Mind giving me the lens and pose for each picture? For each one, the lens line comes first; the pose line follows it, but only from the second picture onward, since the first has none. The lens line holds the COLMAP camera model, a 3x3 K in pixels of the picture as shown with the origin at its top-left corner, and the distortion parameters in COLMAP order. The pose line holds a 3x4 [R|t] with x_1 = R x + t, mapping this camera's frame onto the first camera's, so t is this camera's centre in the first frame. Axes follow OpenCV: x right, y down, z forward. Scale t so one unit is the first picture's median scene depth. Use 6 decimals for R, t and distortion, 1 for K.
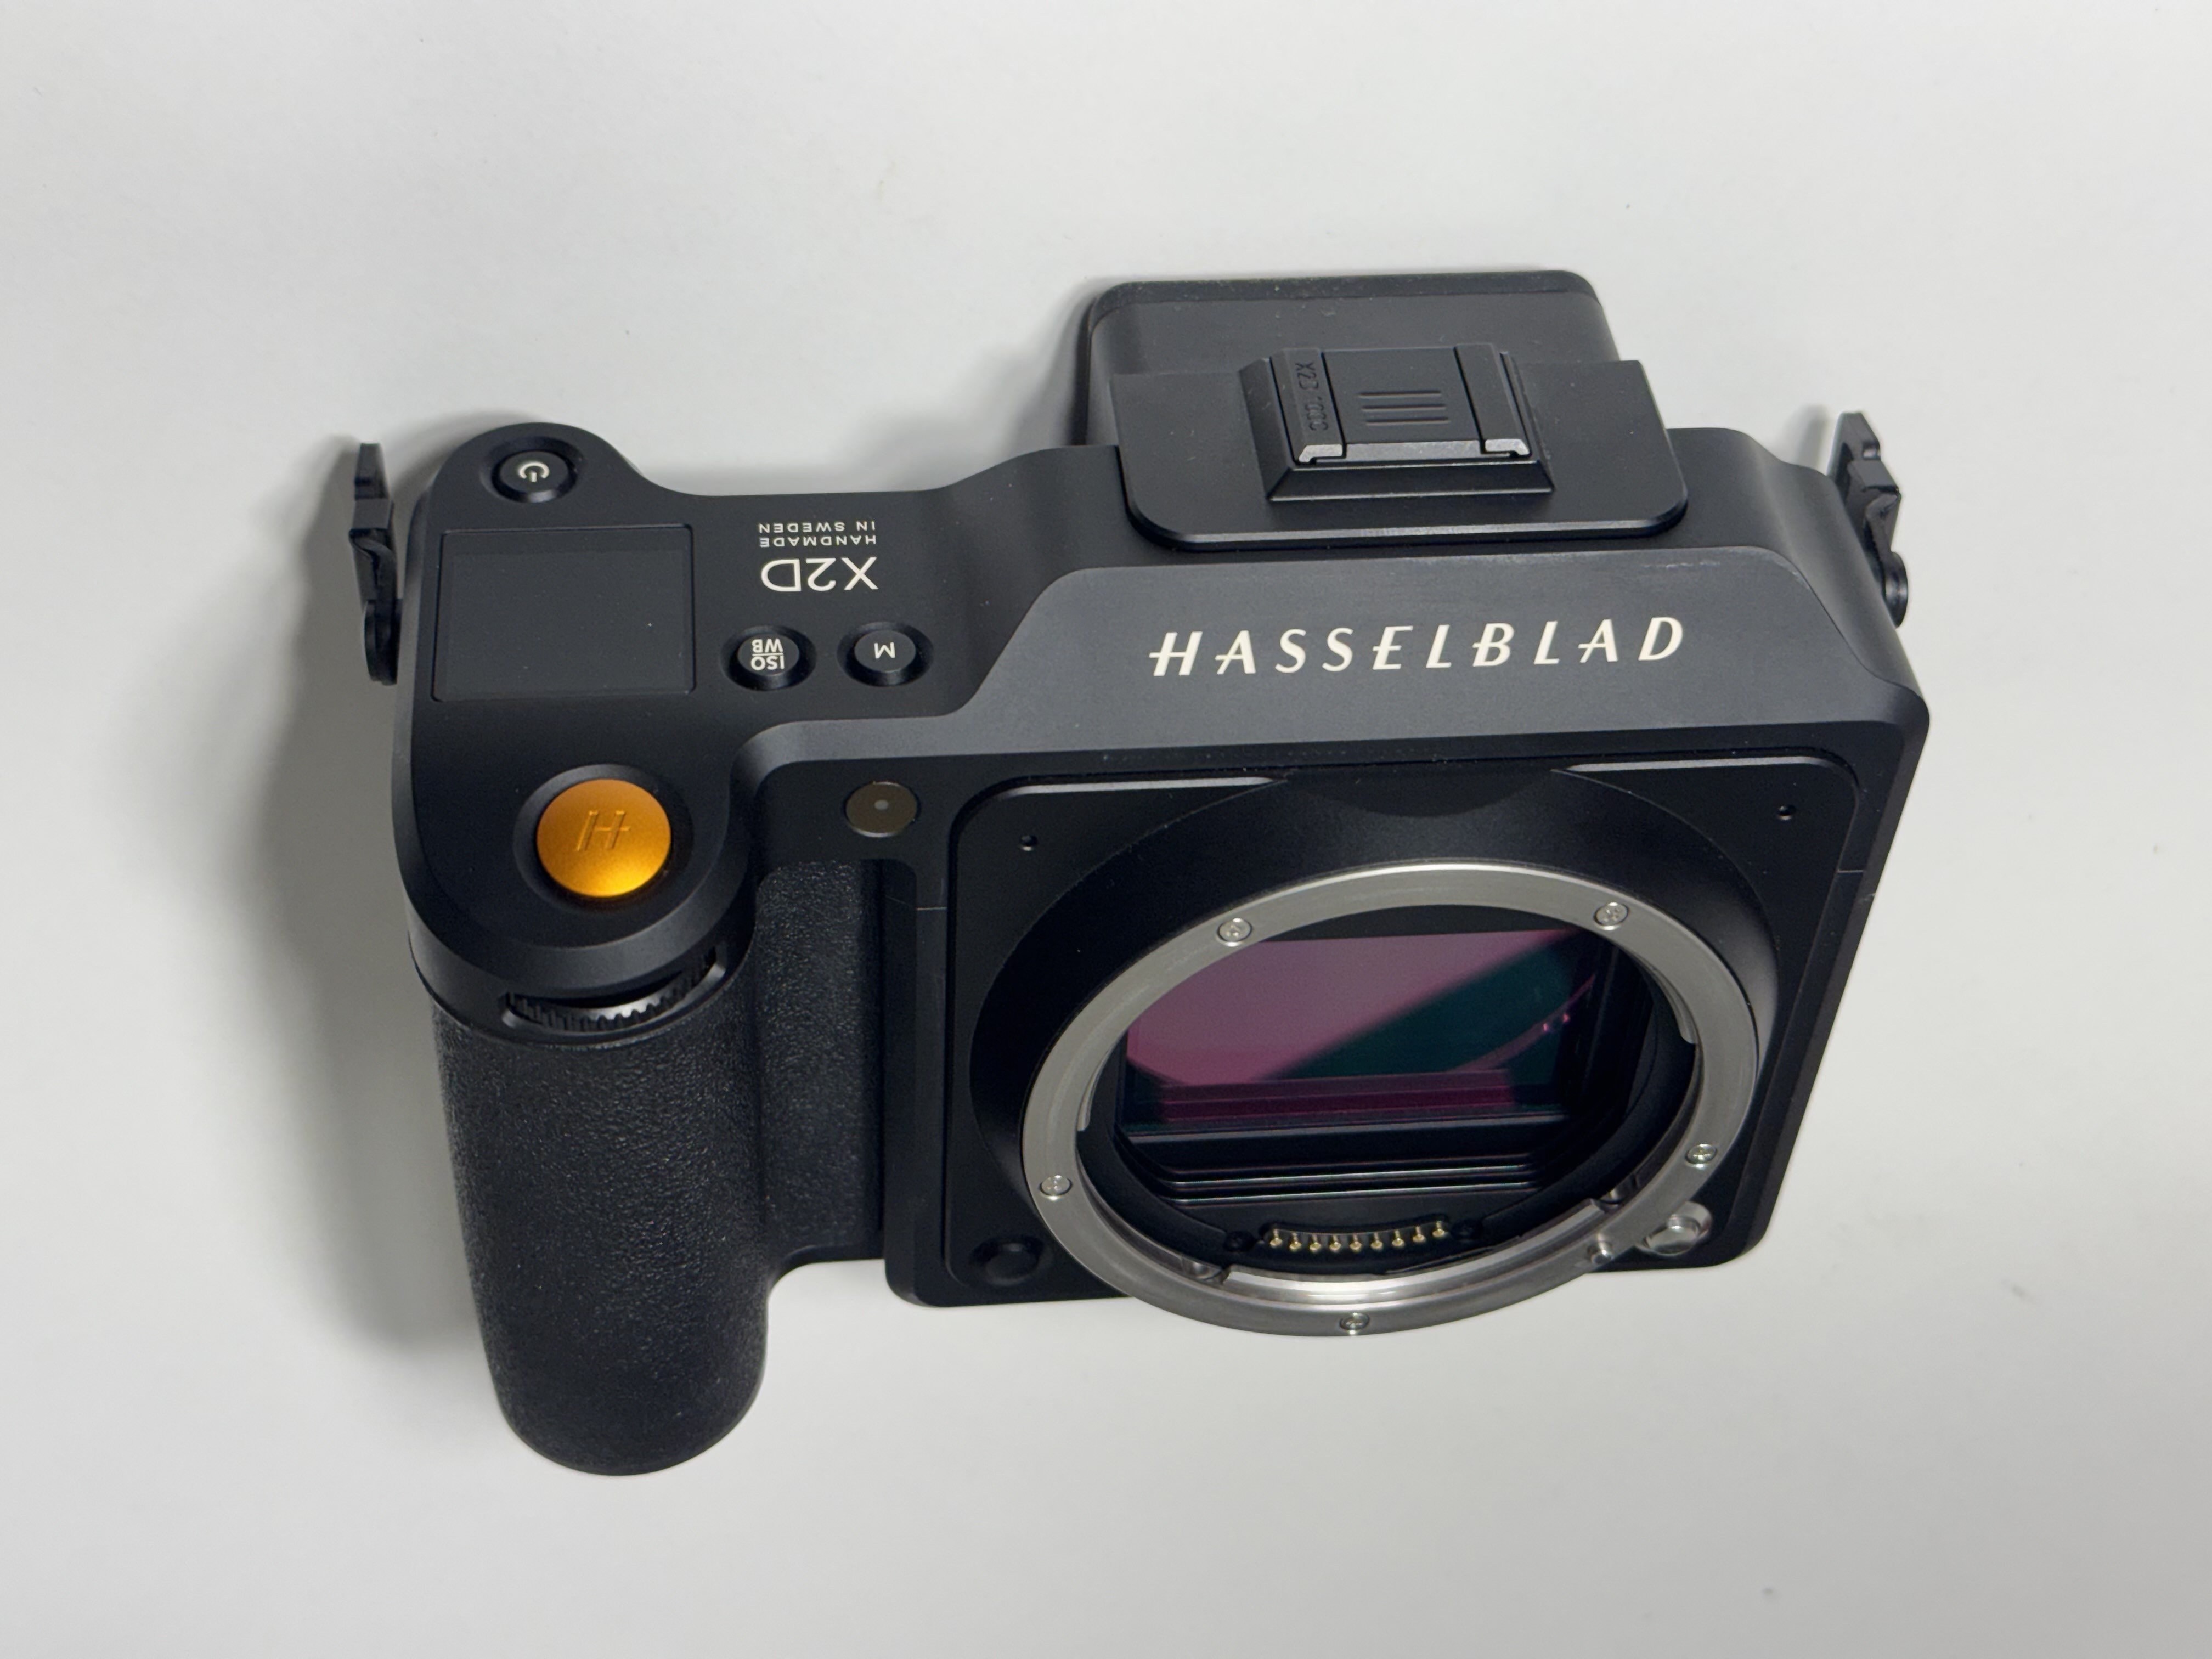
lens RADIAL K [[3355.3, 0, 1106.0], [0, 3355.3, 829.5], [0, 0, 1]] dist [0.157452, -0.017338]
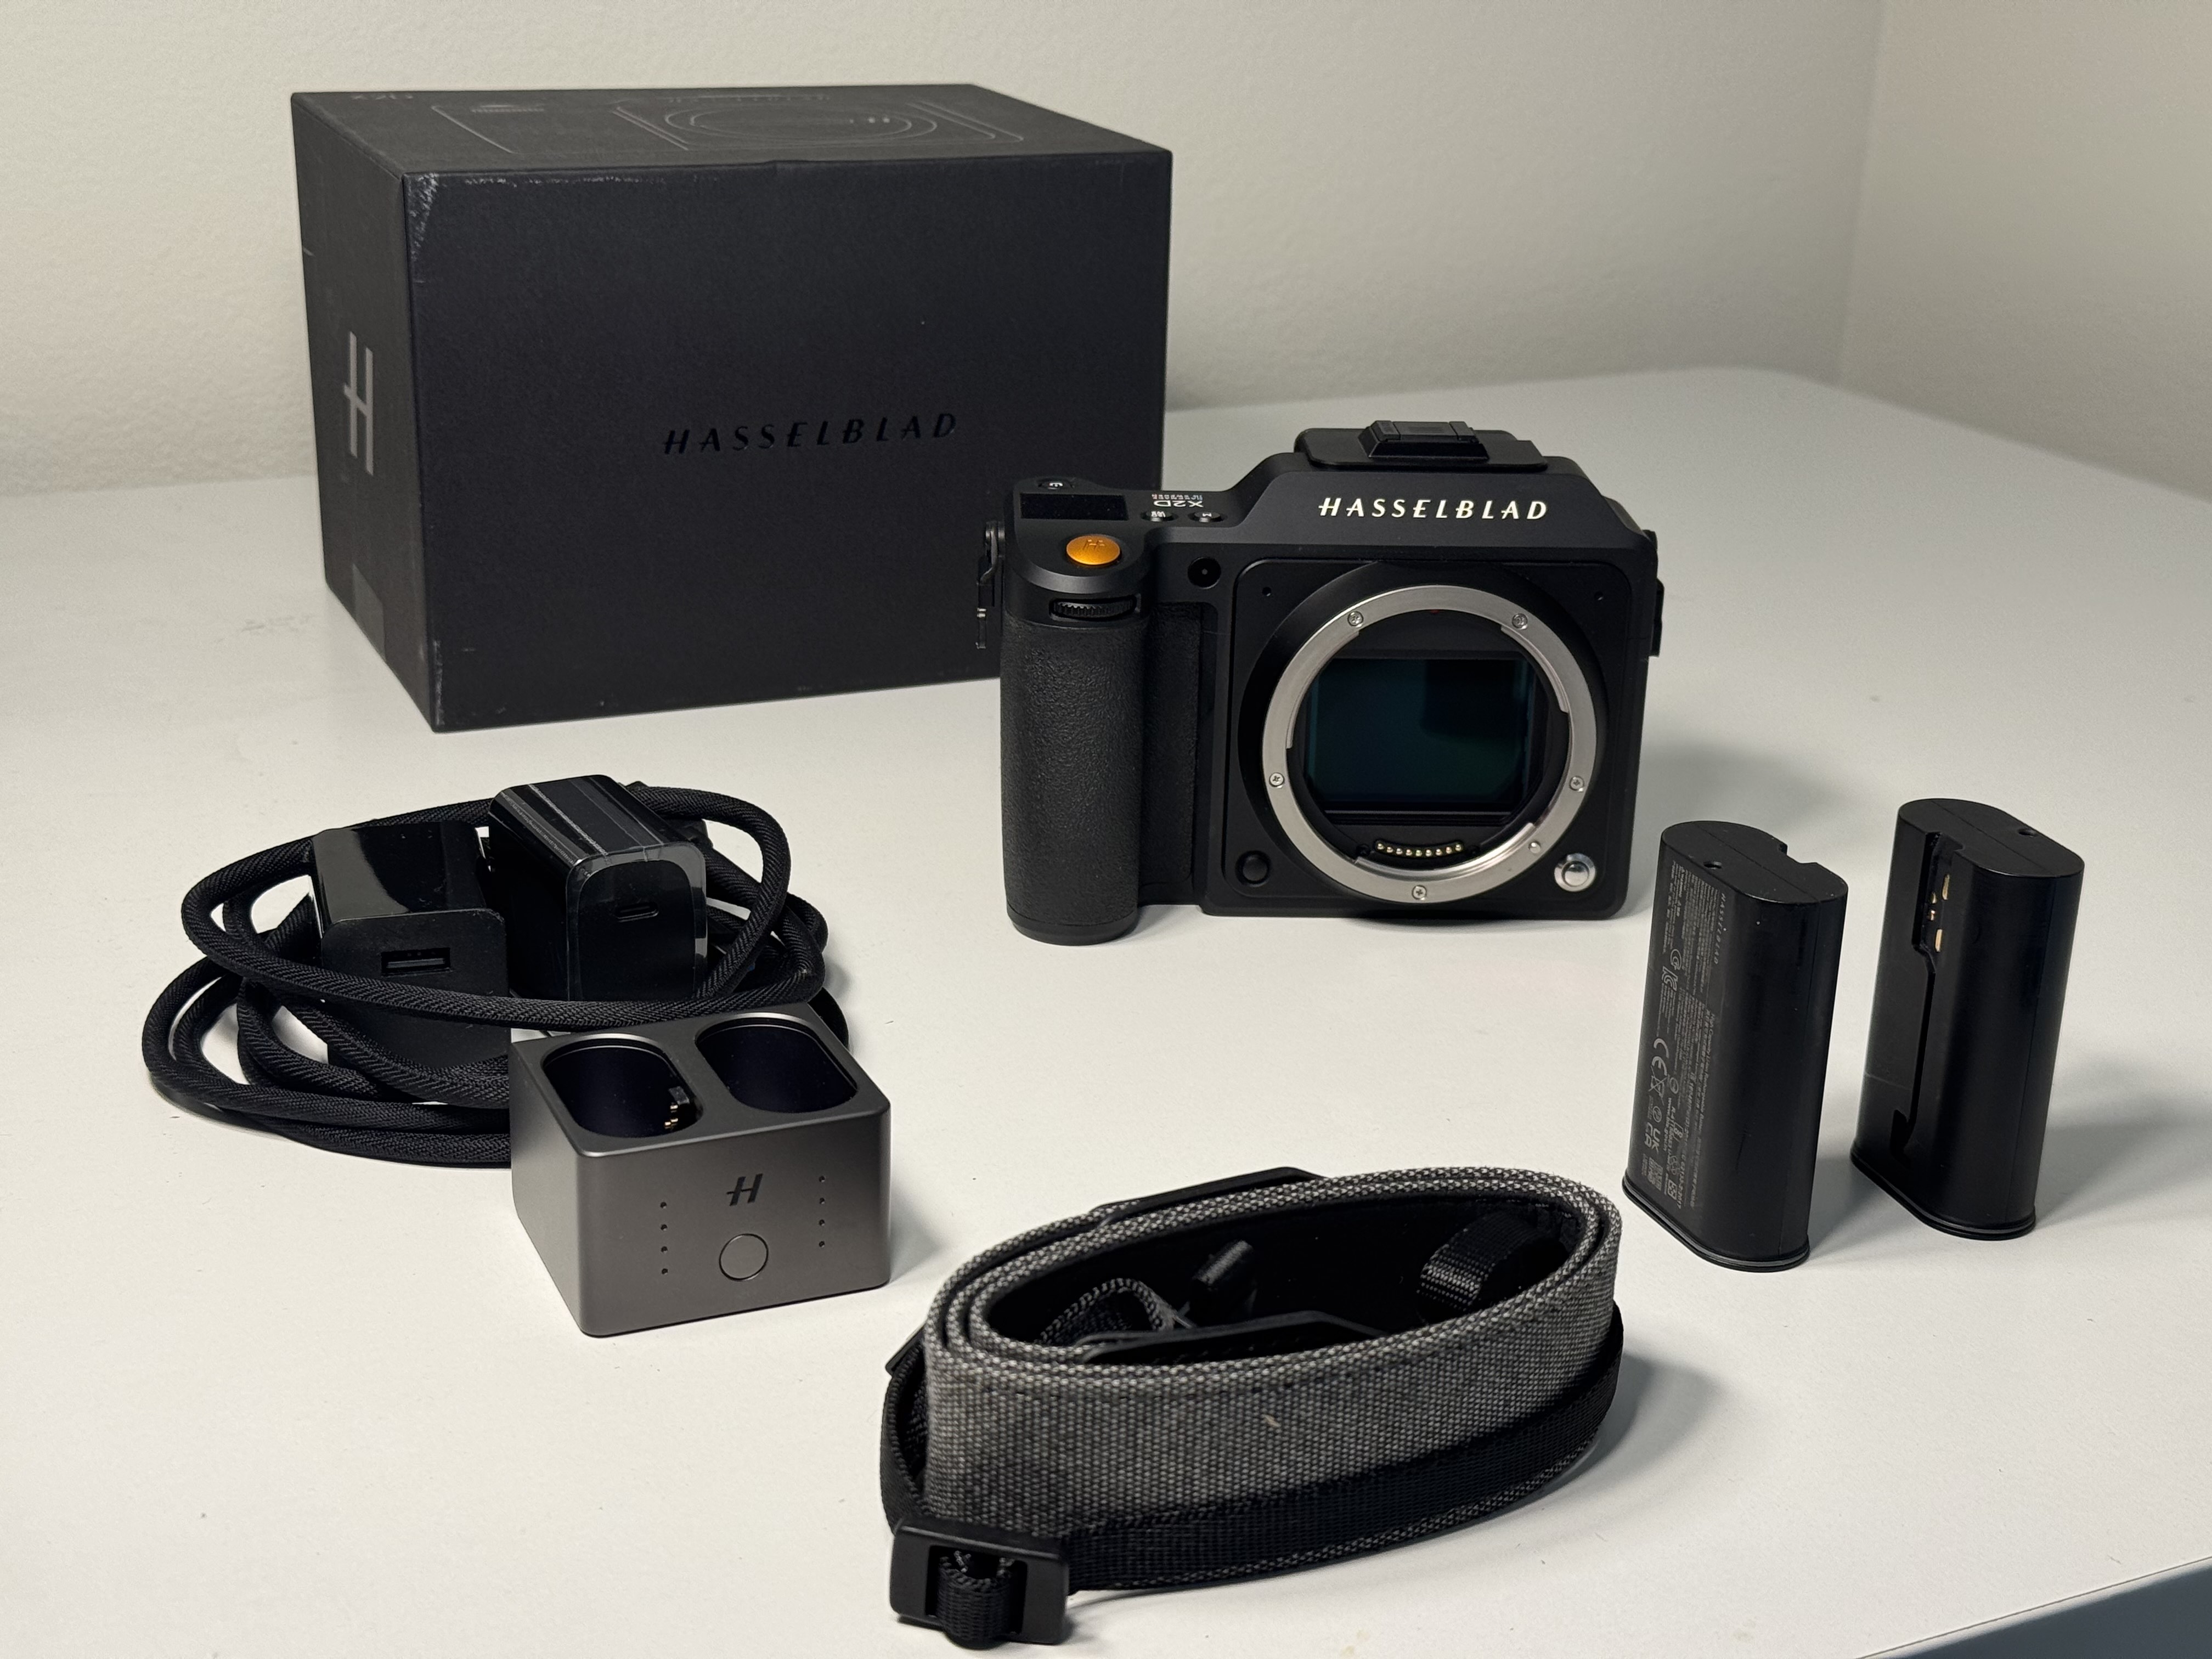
lens RADIAL K [[3355.3, 0, 1106.0], [0, 3355.3, 829.5], [0, 0, 1]] dist [0.157452, -0.017338]
pose [[0.998070, 0.003124, -0.062028, 0.010916], [-0.028957, 0.906938, -0.420267, 1.151634], [0.054943, 0.421252, 0.905278, -1.061540]]
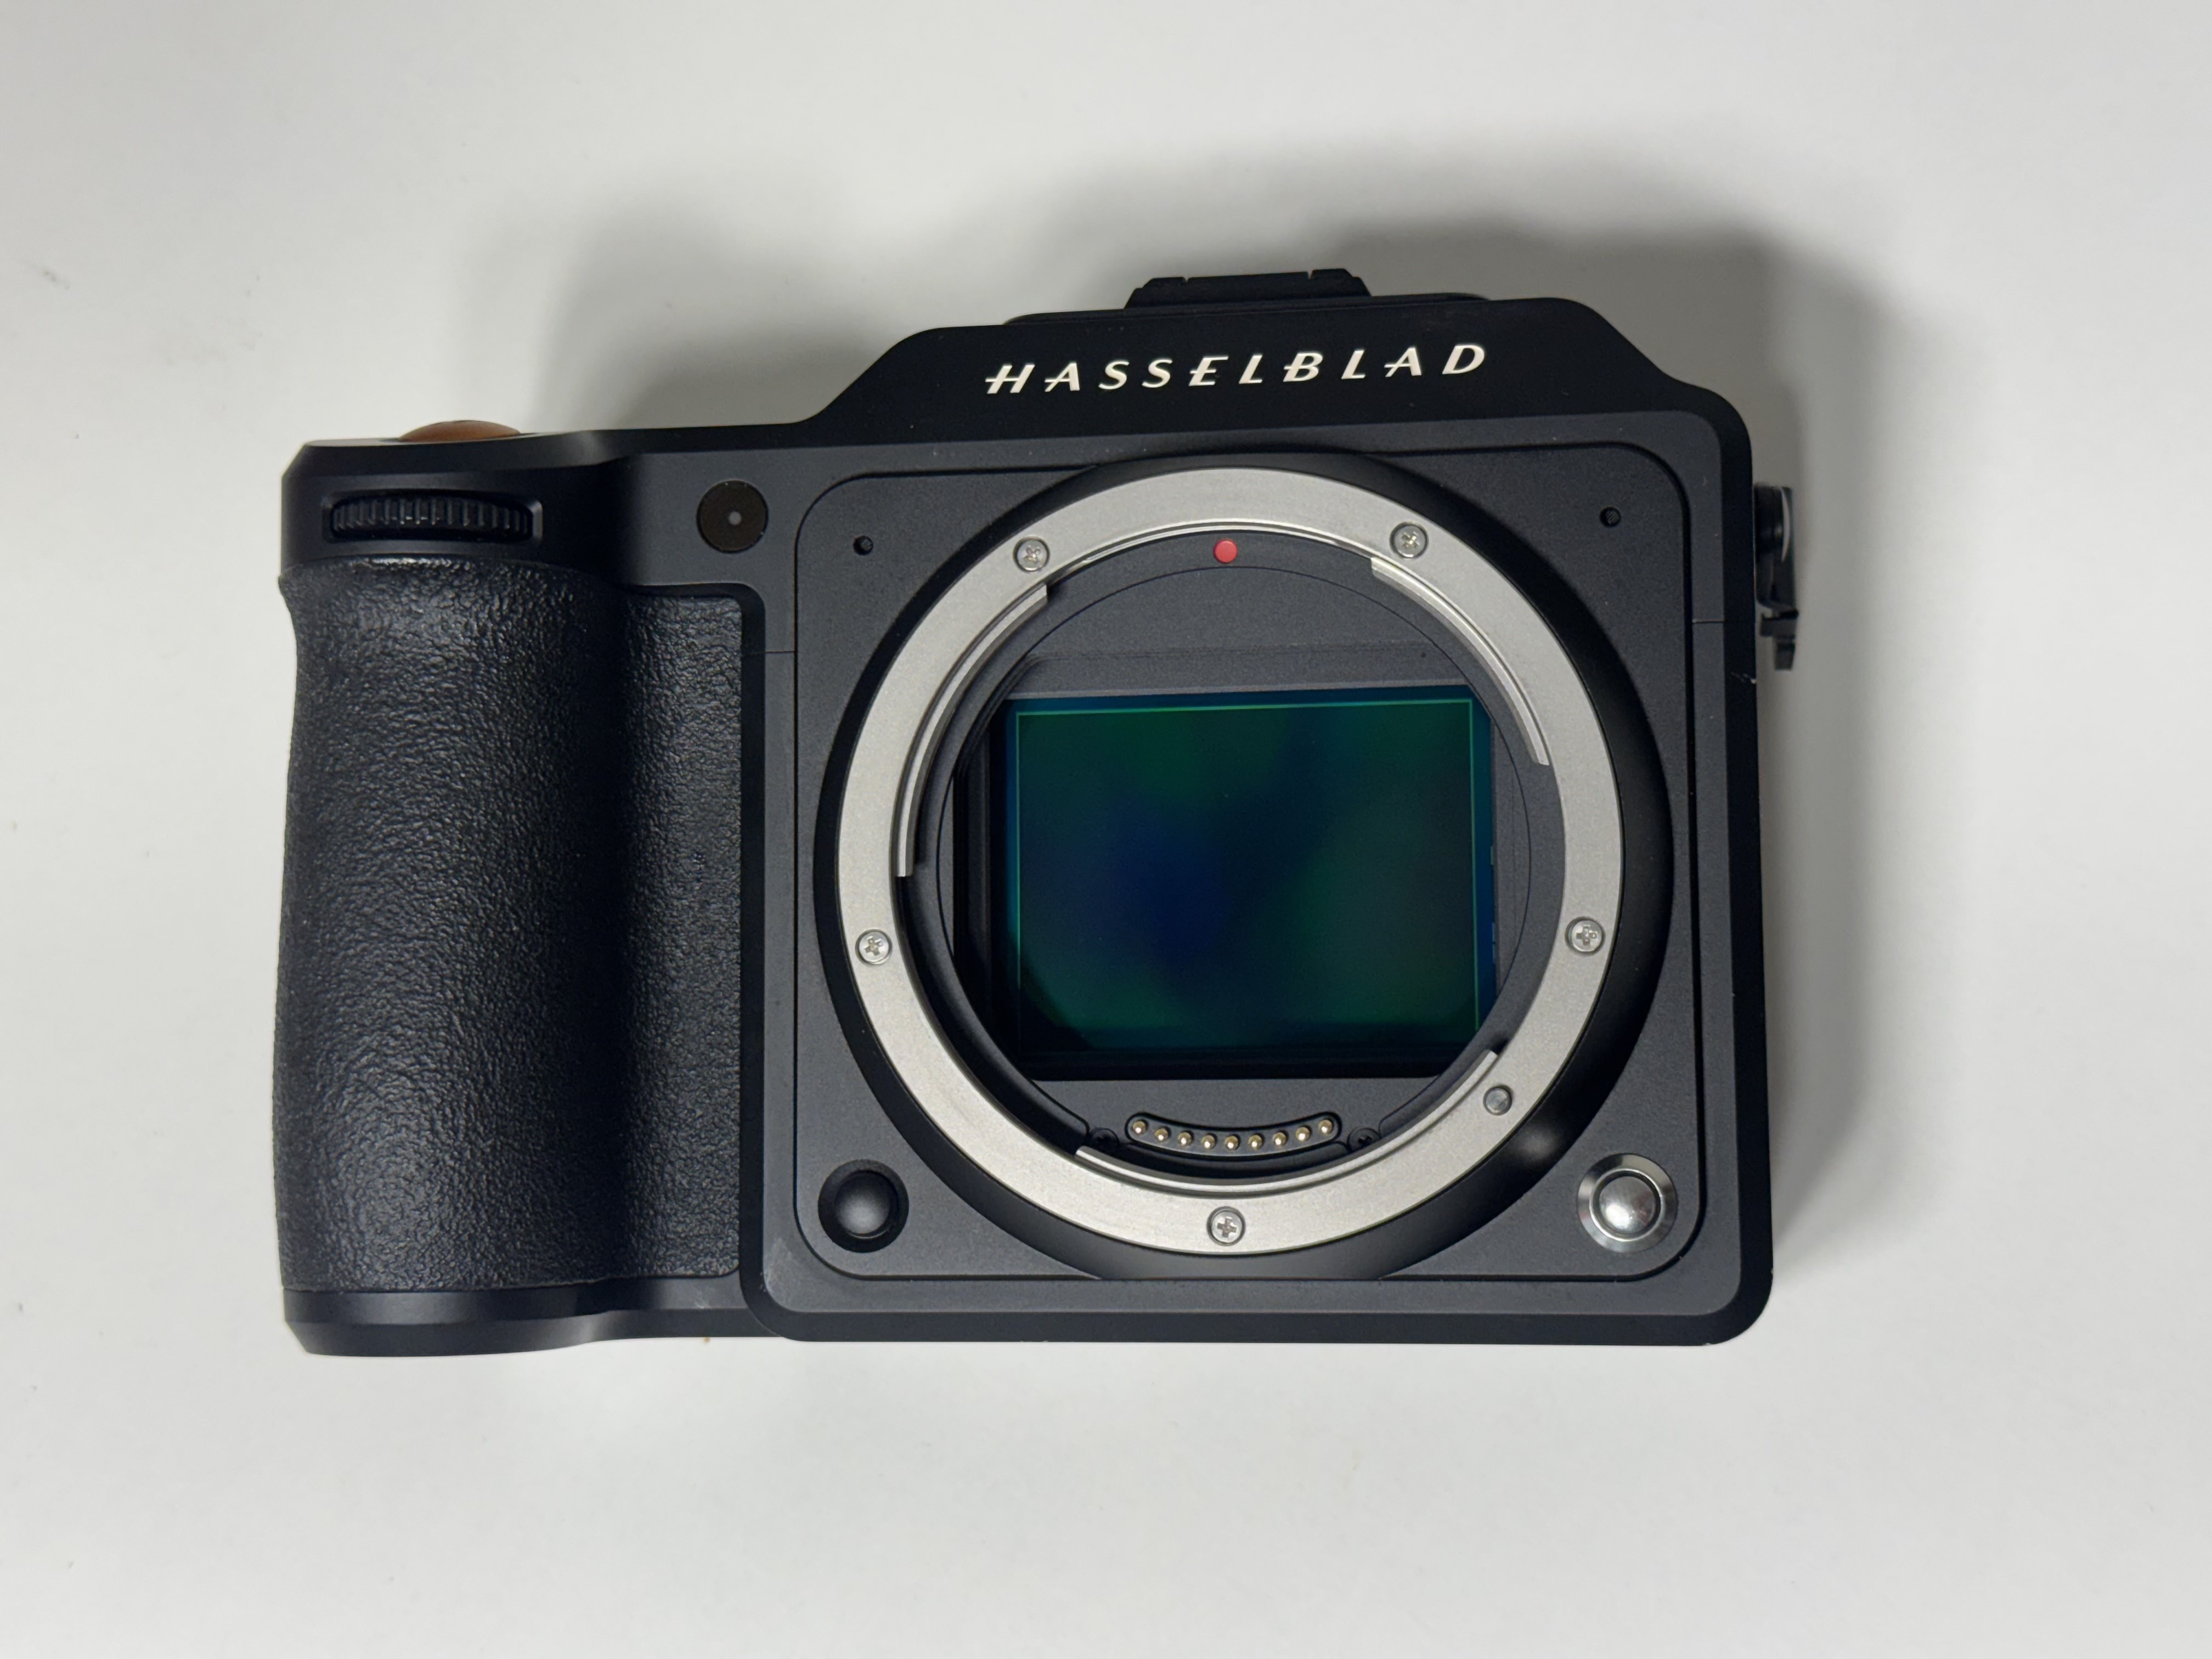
lens RADIAL K [[3355.3, 0, 1106.0], [0, 3355.3, 829.5], [0, 0, 1]] dist [0.157452, -0.017338]
pose [[0.964039, -0.080135, -0.253391, 0.313944], [-0.152795, 0.612993, -0.775173, 0.873571], [0.217445, 0.786014, 0.578705, 0.483925]]
